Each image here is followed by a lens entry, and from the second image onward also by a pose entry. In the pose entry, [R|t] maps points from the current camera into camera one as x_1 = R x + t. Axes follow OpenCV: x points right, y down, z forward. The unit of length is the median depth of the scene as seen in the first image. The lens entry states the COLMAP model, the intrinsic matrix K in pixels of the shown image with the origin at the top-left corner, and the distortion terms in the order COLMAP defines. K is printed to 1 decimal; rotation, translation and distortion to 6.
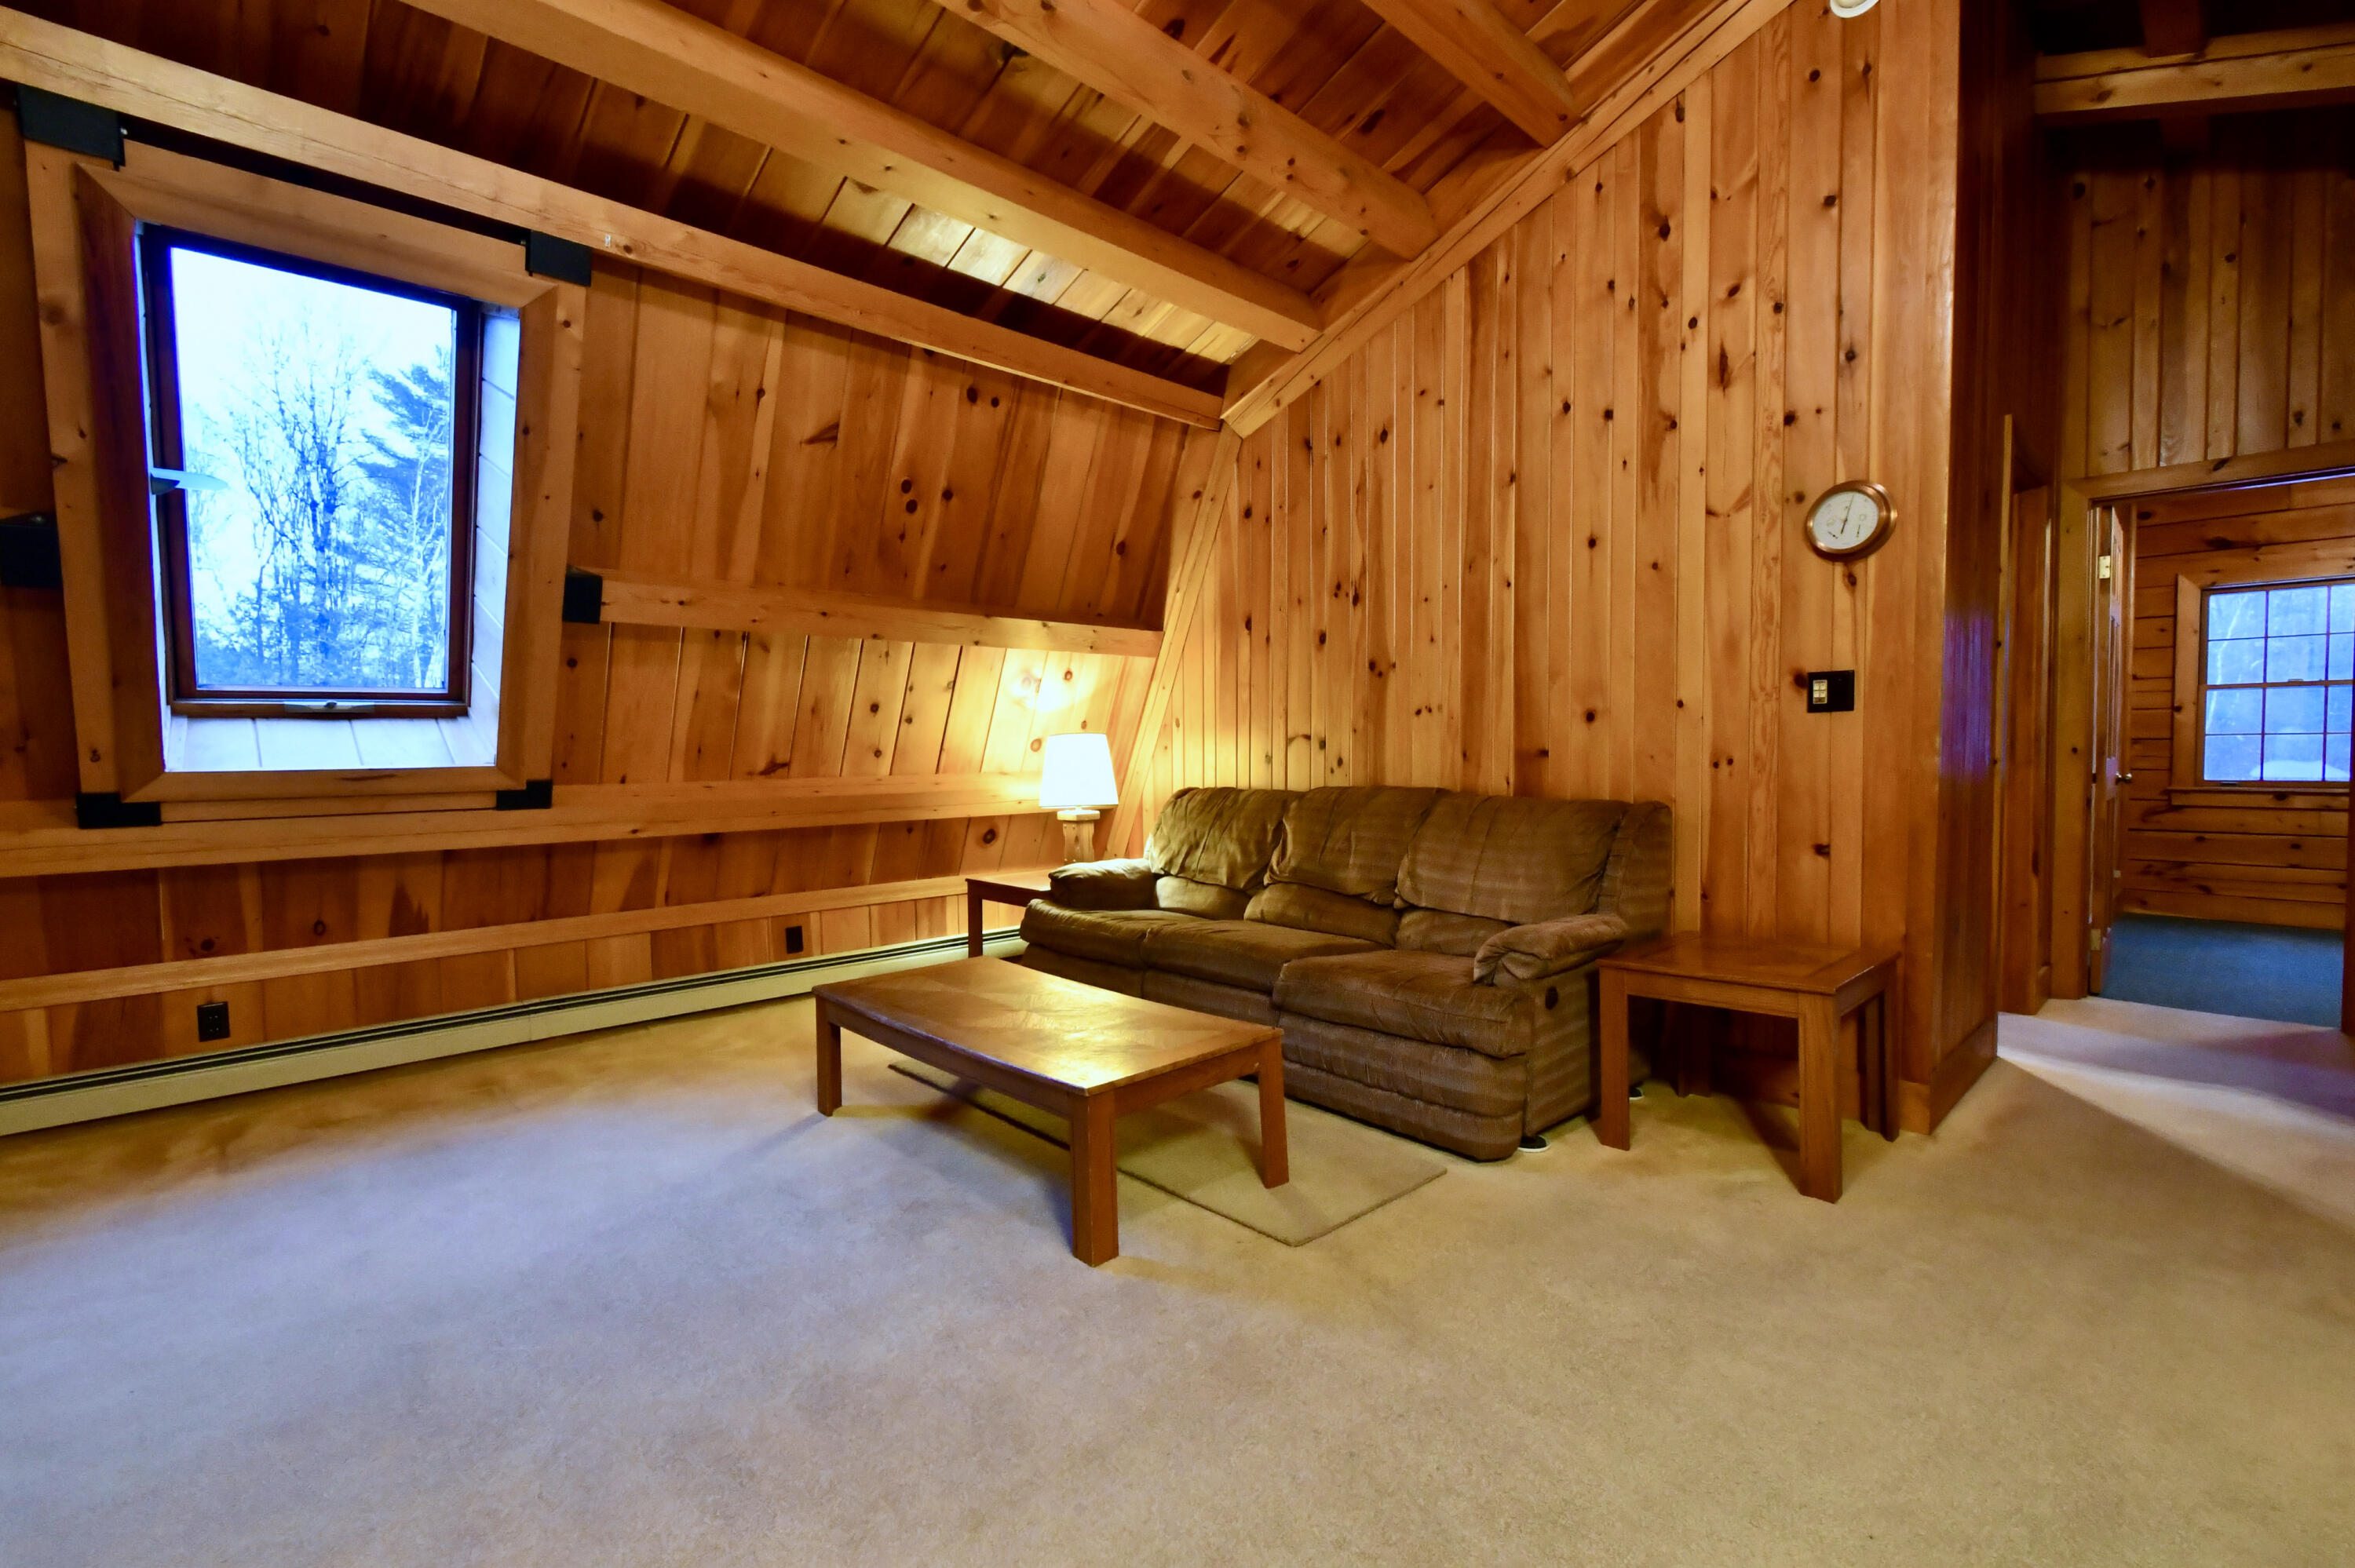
lens RADIAL K [[1021.5, 0, 1183.7], [0, 1021.5, 786.8], [0, 0, 1]] dist [0.001483, 0.000480]
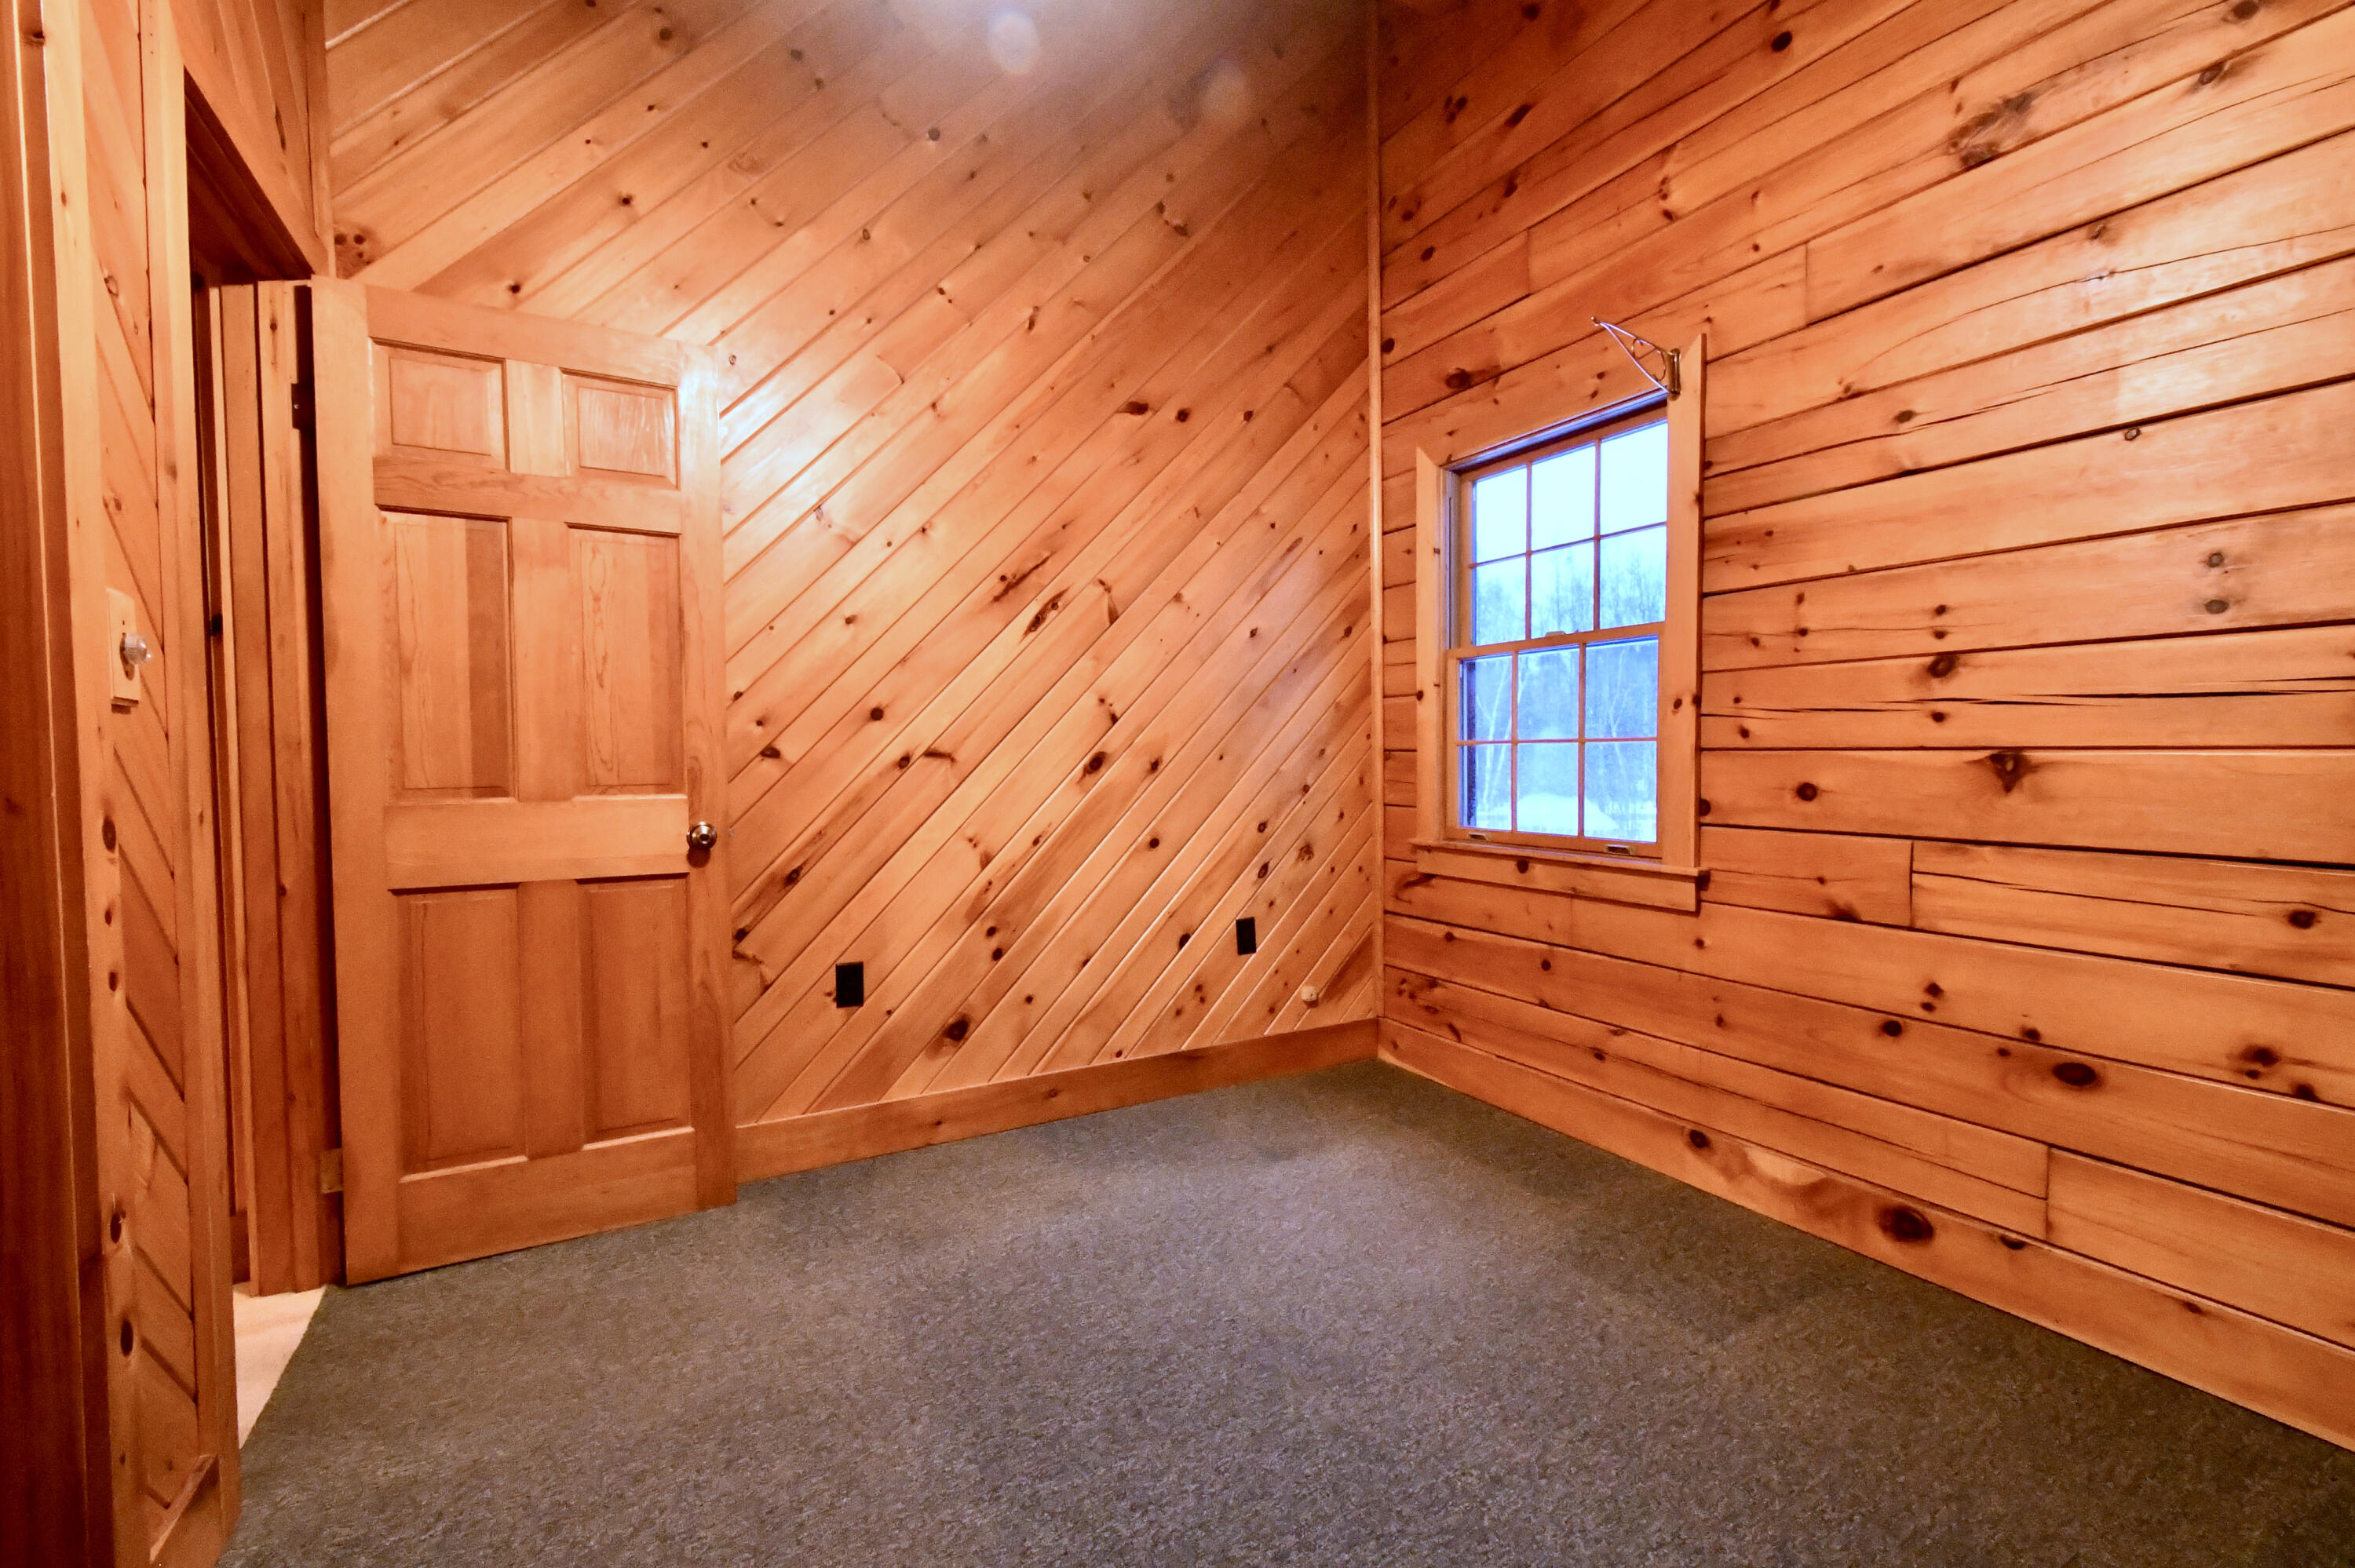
lens RADIAL K [[1021.5, 0, 1179.8], [0, 1021.5, 790.2], [0, 0, 1]] dist [0.001483, 0.000480]
pose [[0.966640, 0.016759, -0.255588, 0.608757], [-0.017436, 0.999848, -0.000385, -0.014446], [0.255543, 0.004829, 0.966786, 0.273754]]
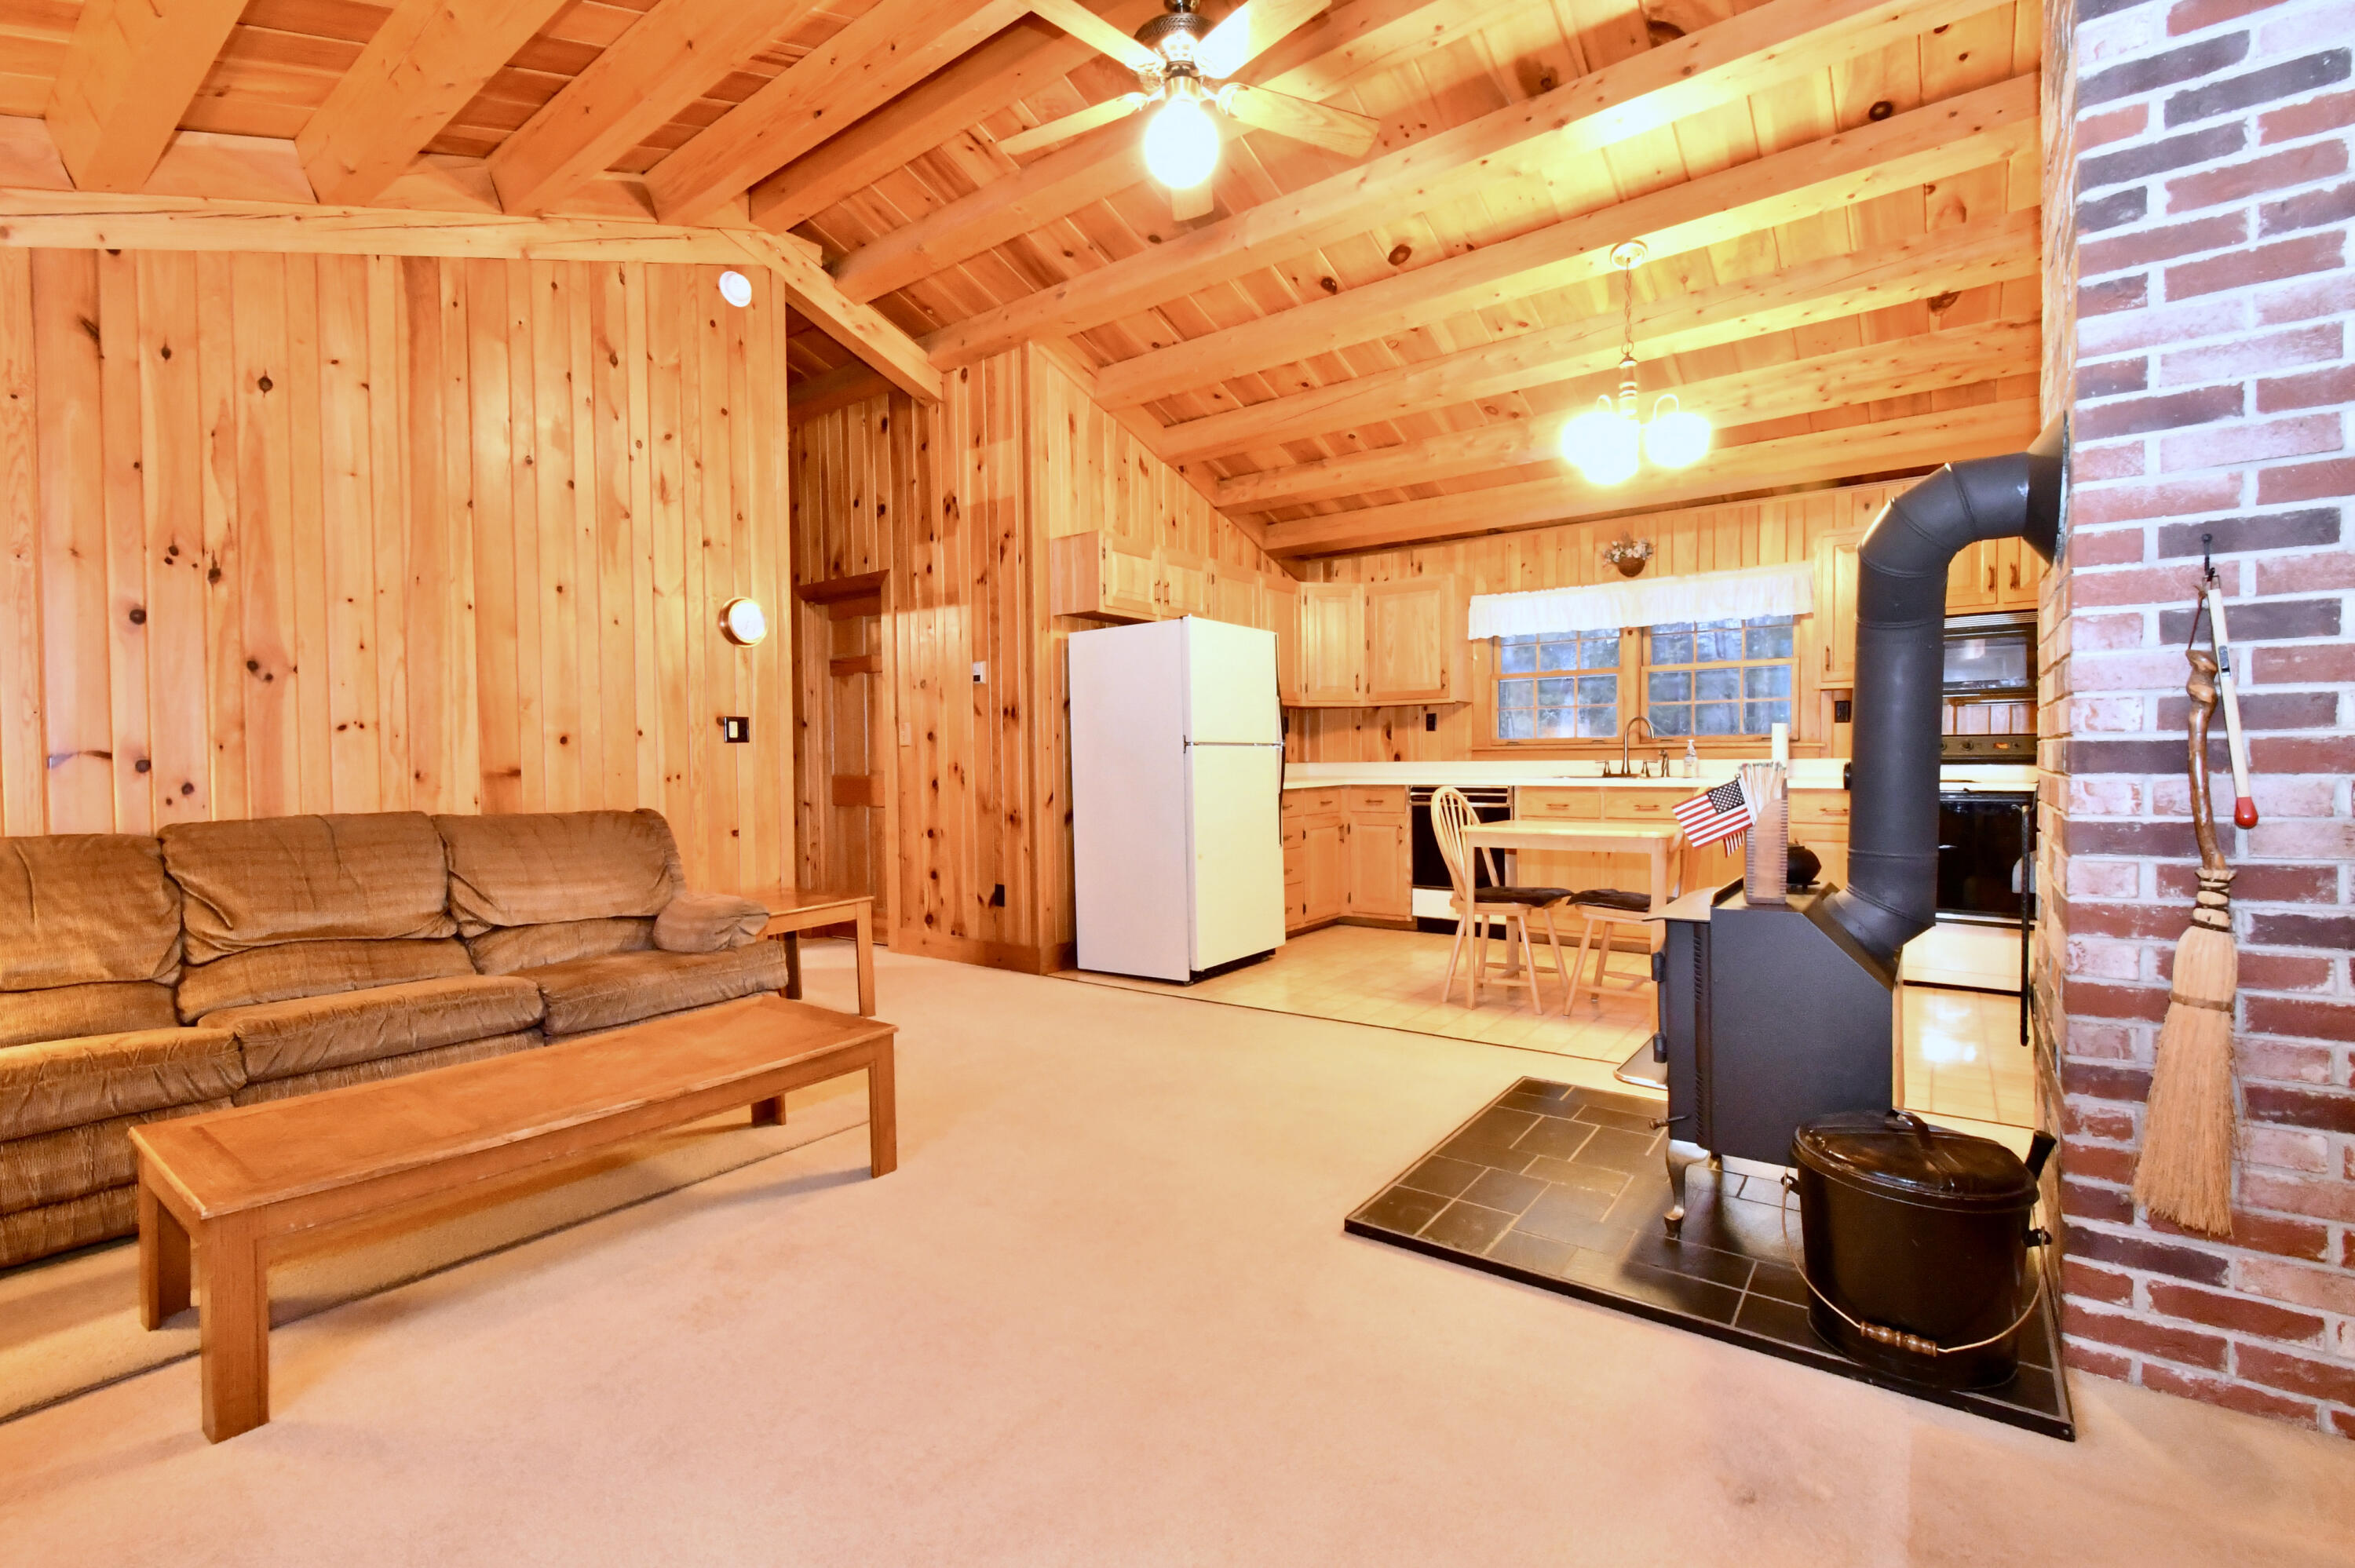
lens RADIAL K [[1021.5, 0, 1182.5], [0, 1021.5, 788.0], [0, 0, 1]] dist [0.001483, 0.000480]
pose [[-0.171217, -0.013299, 0.985144, -0.767805], [0.054447, 0.998253, 0.022939, -0.003725], [-0.983728, 0.057565, -0.170193, 0.467998]]
